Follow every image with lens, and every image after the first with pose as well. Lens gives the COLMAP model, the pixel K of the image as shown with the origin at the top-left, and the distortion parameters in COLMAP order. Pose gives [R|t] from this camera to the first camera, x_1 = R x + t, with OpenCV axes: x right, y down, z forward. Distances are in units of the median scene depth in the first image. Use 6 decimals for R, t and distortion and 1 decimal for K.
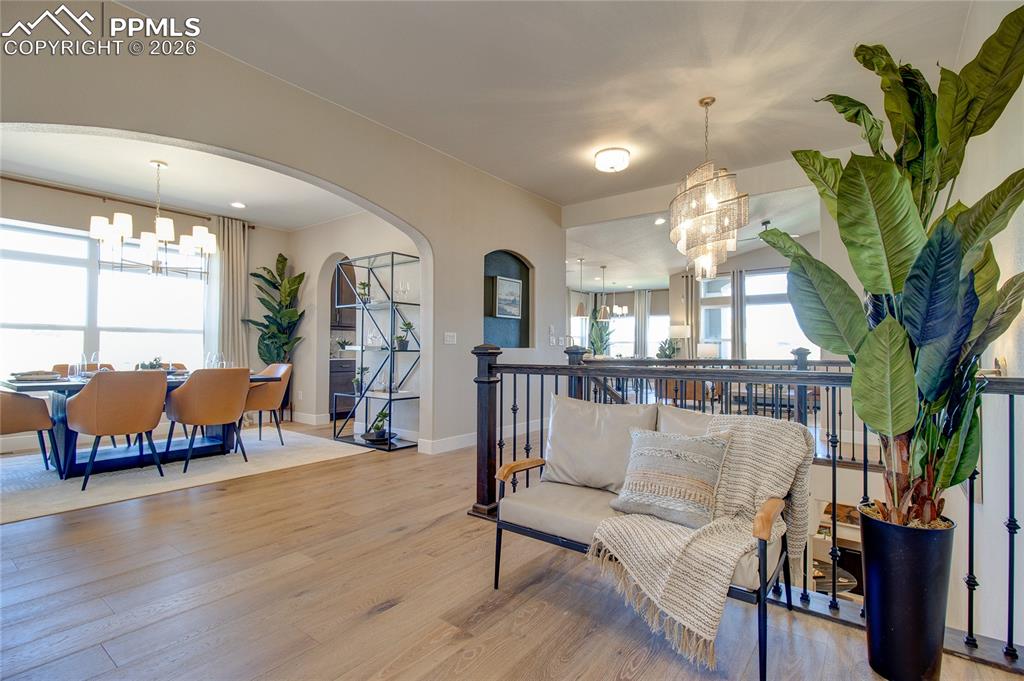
lens RADIAL K [[469.6, 0, 522.1], [0, 469.6, 342.8], [0, 0, 1]] dist [0.016082, -0.012630]
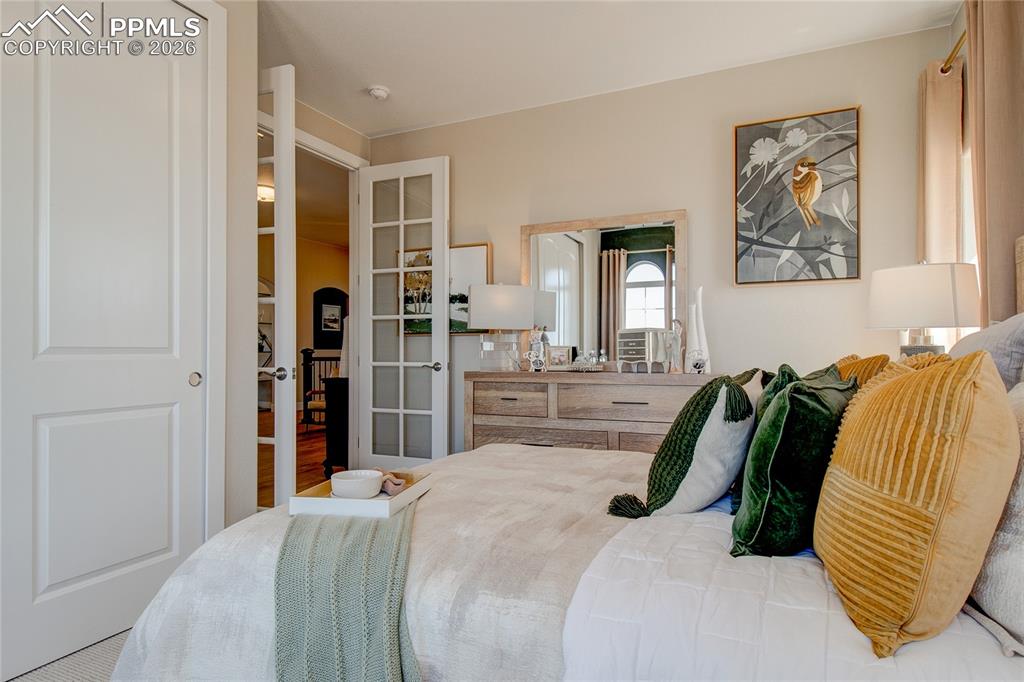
lens RADIAL K [[490.4, 0, 512.0], [0, 490.4, 341.0], [0, 0, 1]] dist [0.022361, -0.021394]
pose [[0.967660, -0.007221, 0.252155, 0.172147], [0.006964, 0.999974, 0.001912, -0.017943], [-0.252162, -0.000094, 0.967685, -0.928734]]
